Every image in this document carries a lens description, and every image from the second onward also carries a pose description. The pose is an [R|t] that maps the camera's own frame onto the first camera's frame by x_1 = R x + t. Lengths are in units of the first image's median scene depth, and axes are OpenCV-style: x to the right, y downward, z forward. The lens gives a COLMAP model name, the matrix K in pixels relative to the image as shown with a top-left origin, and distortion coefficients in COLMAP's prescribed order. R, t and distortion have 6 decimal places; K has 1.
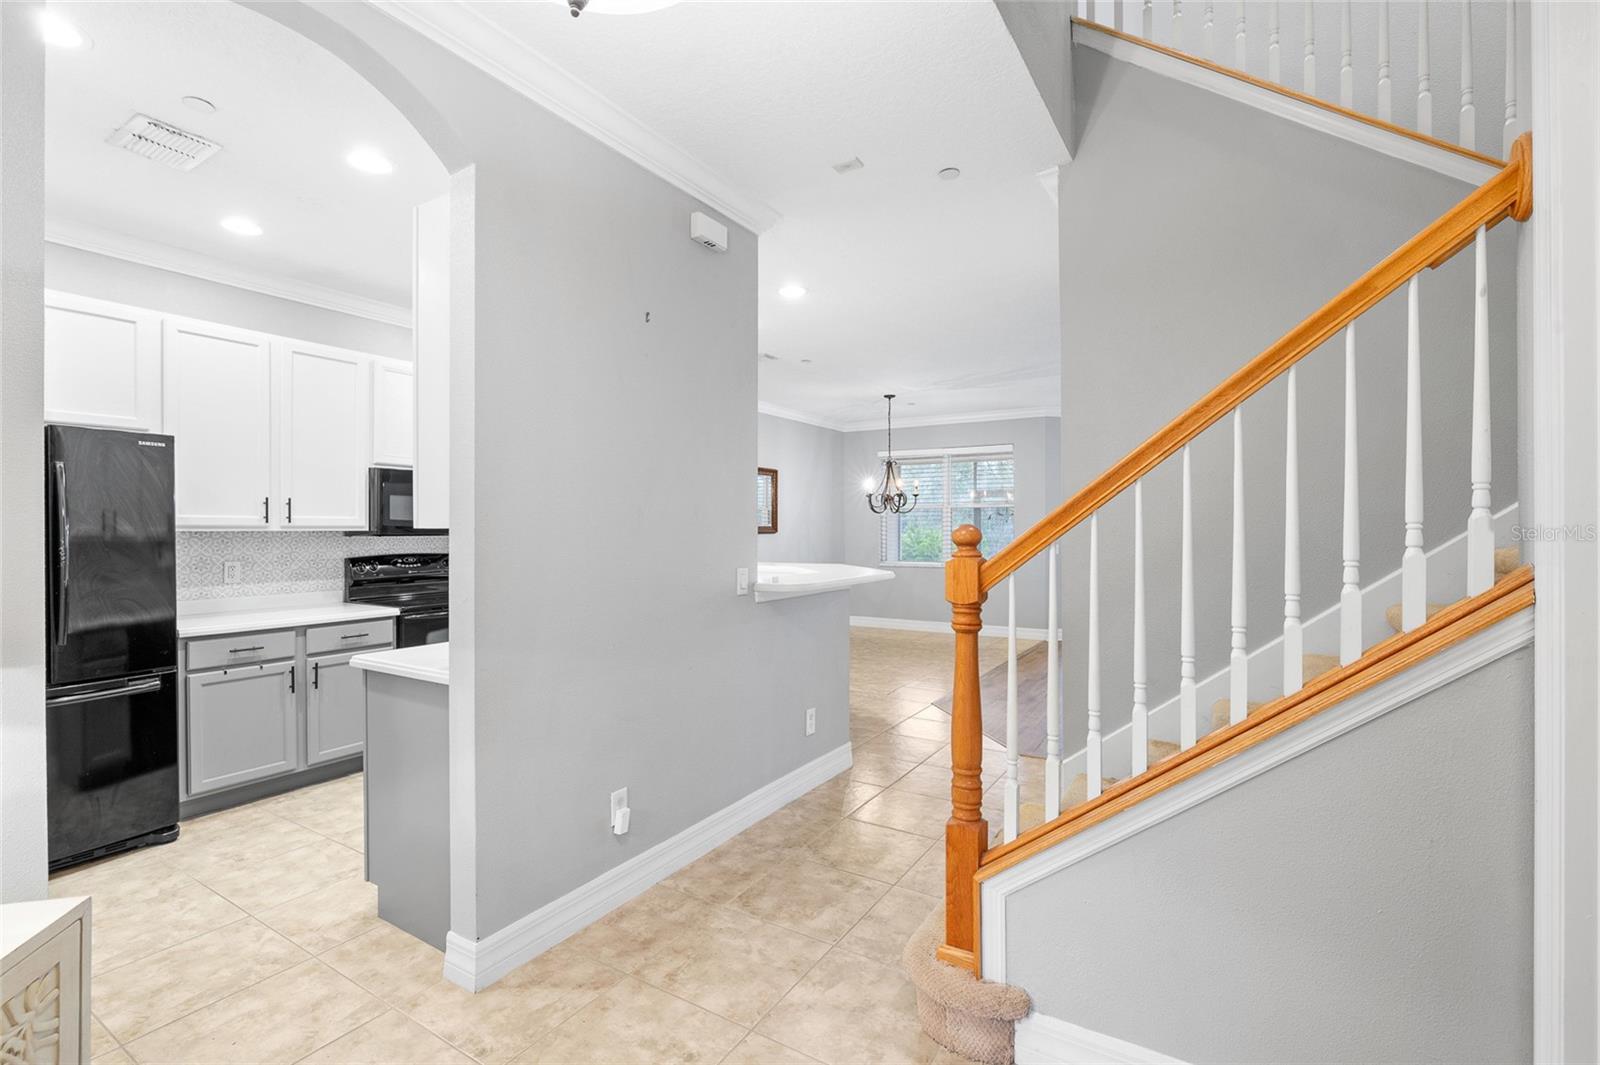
lens RADIAL K [[711.7, 0, 795.9], [0, 711.7, 530.7], [0, 0, 1]] dist [-0.007050, 0.002088]
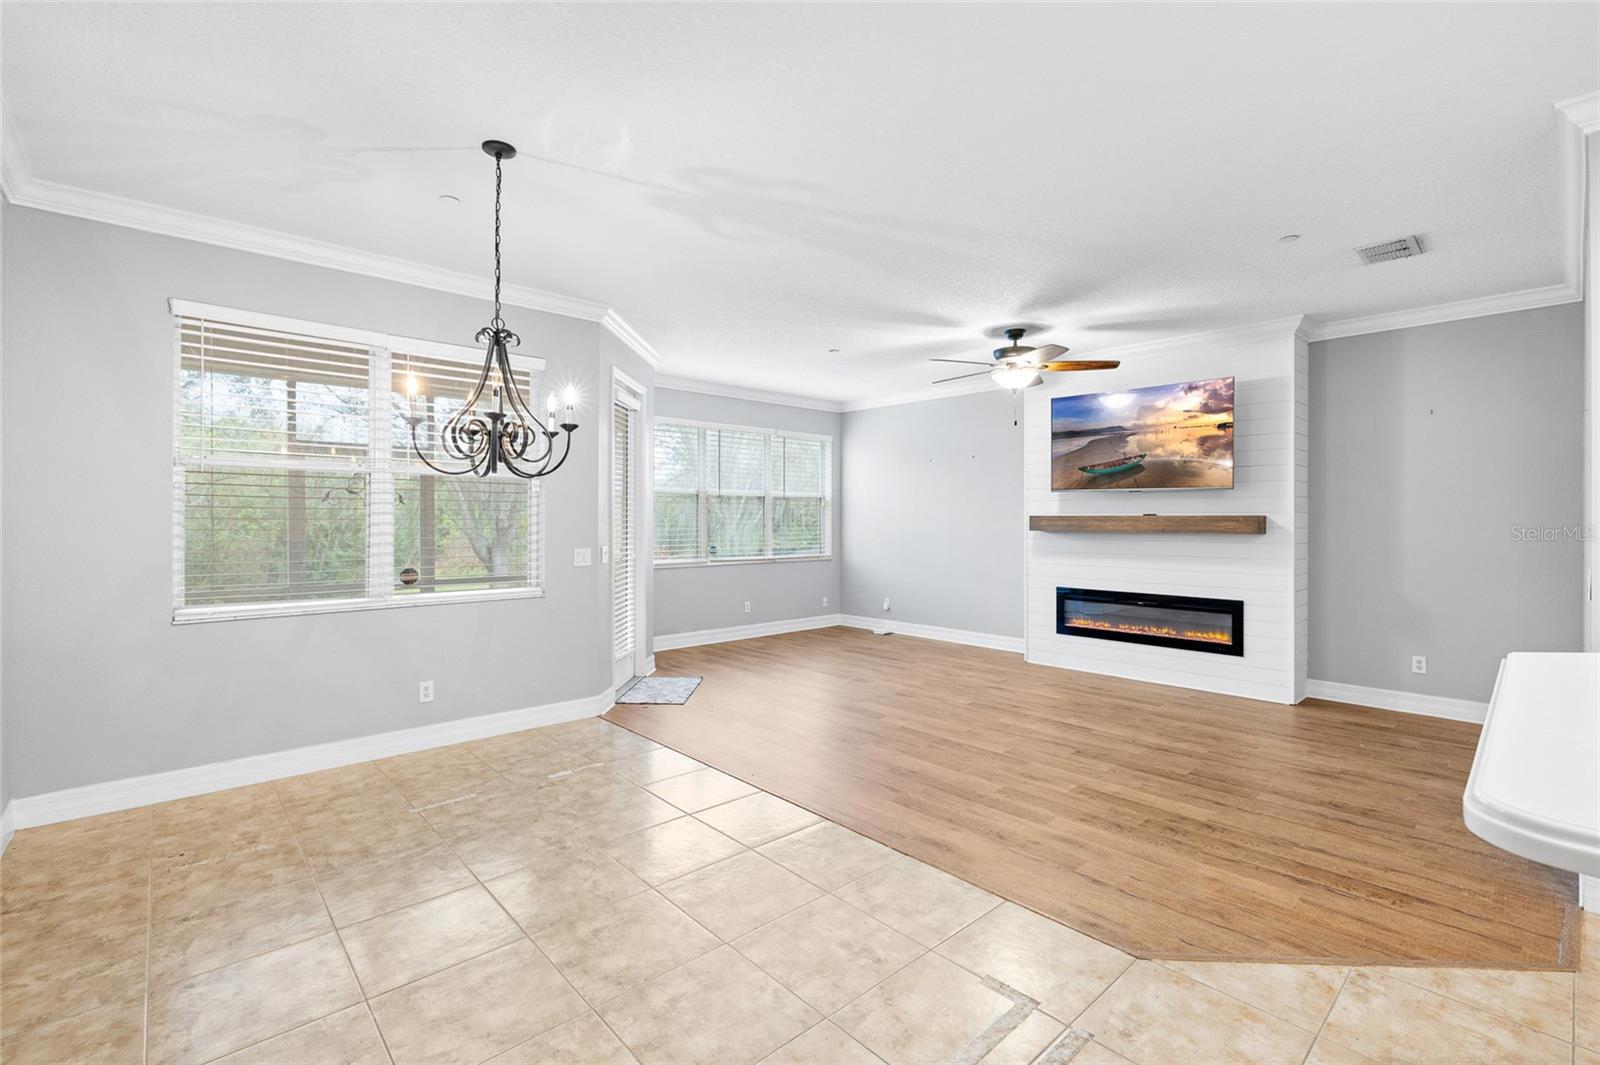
lens RADIAL K [[711.7, 0, 804.2], [0, 711.7, 519.1], [0, 0, 1]] dist [-0.007050, 0.002088]
pose [[0.265858, 0.001717, 0.964011, -0.176158], [-0.000667, 0.999999, -0.001597, -0.002482], [-0.964012, -0.000219, 0.265859, 0.771150]]
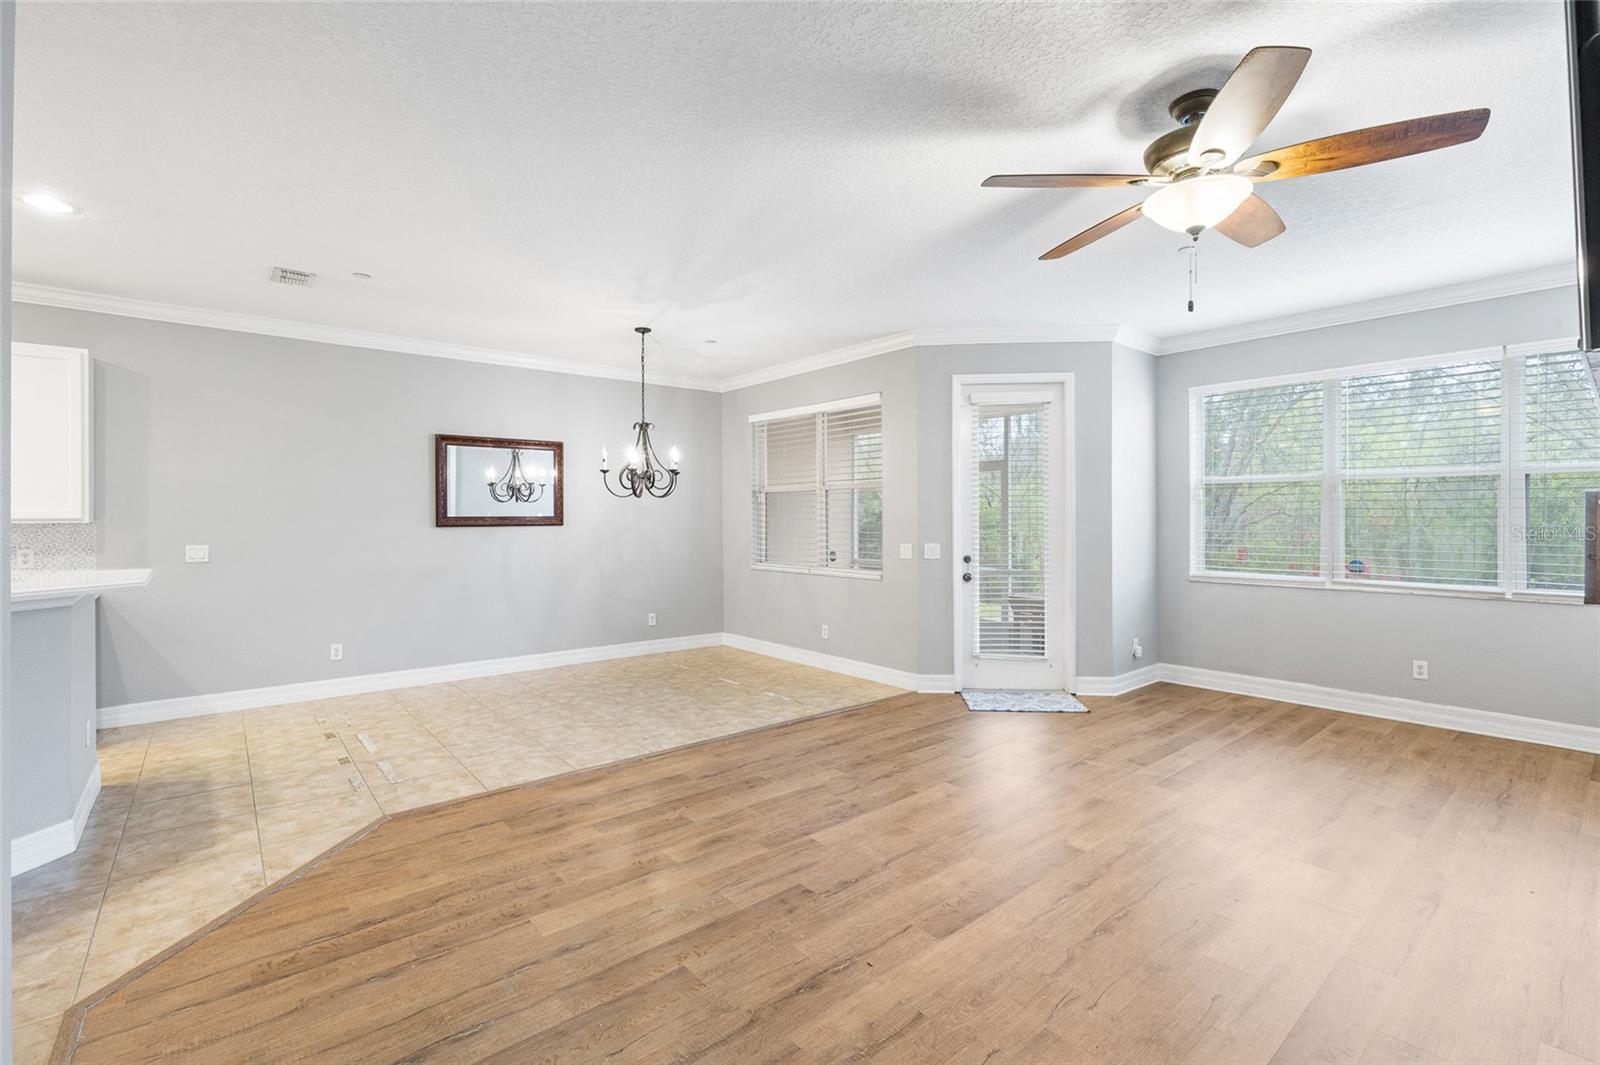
lens RADIAL K [[711.7, 0, 798.0], [0, 711.7, 519.2], [0, 0, 1]] dist [-0.007050, 0.002088]
pose [[0.949505, -0.001282, -0.313748, 0.505427], [0.001128, 0.999999, -0.000672, -0.002419], [0.313749, 0.000285, 0.949506, 0.391154]]
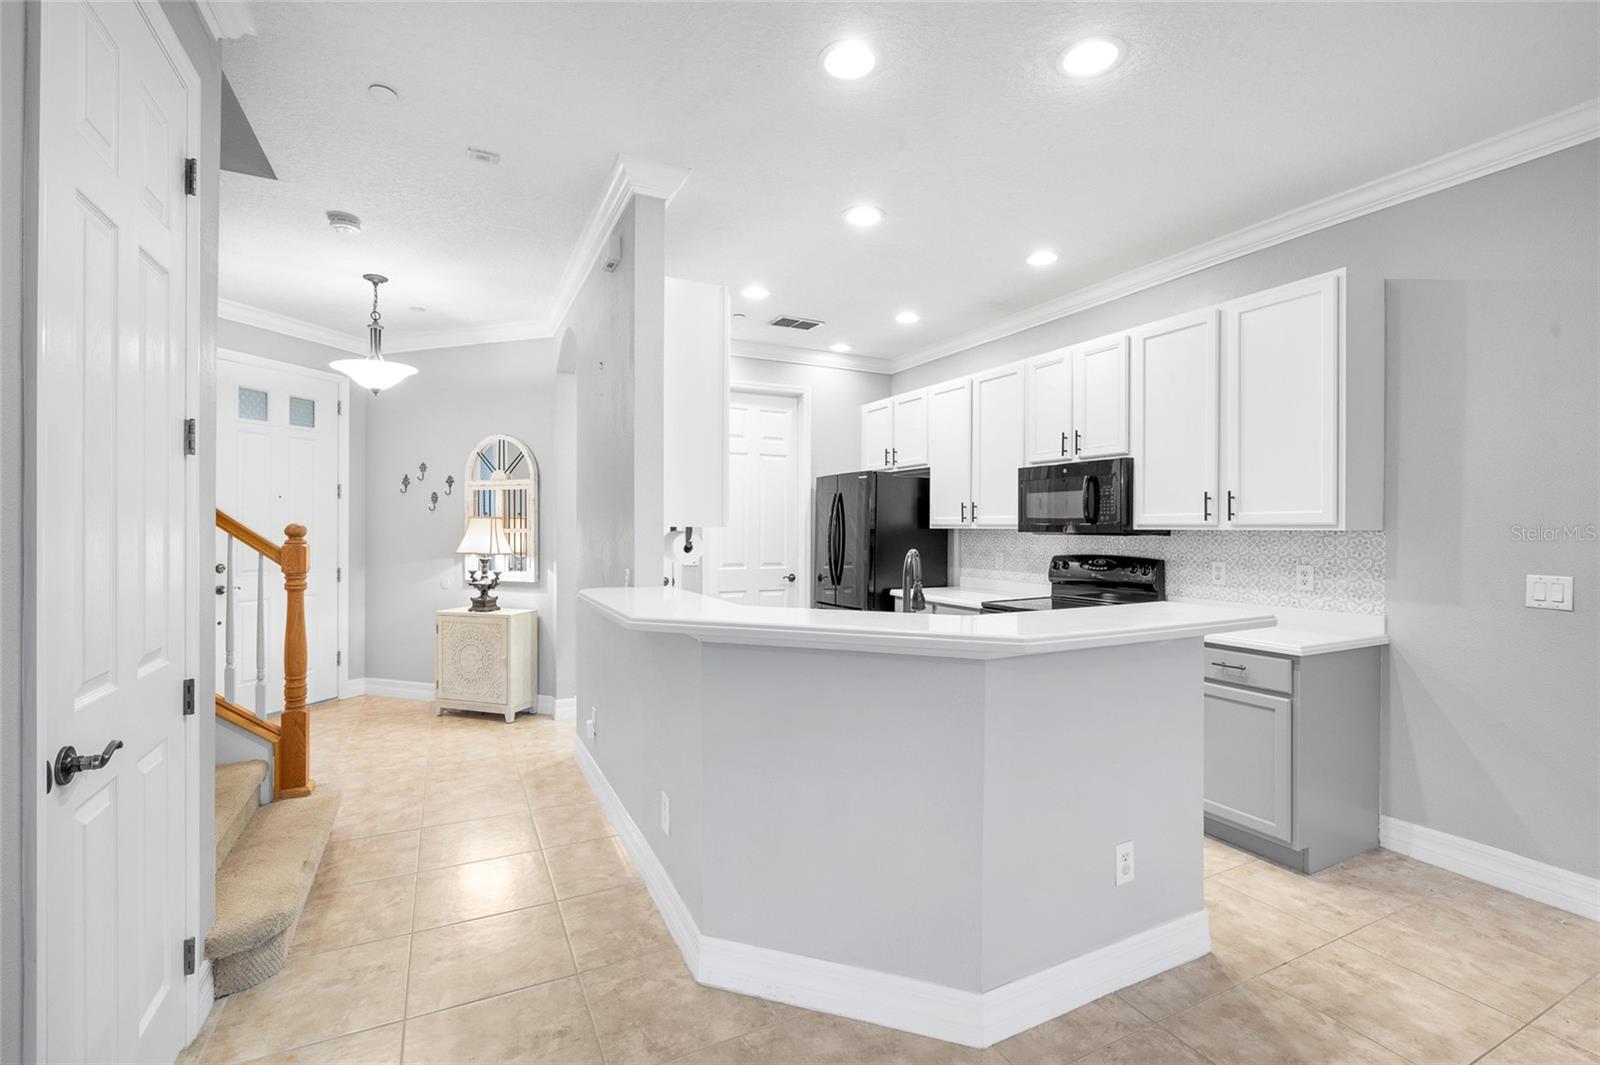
lens RADIAL K [[711.7, 0, 804.5], [0, 711.7, 529.7], [0, 0, 1]] dist [-0.007050, 0.002088]
pose [[-0.515134, 0.002997, -0.857105, 0.254354], [-0.004138, 0.999974, 0.005984, -0.001953], [0.857100, 0.006629, -0.515108, 0.700534]]
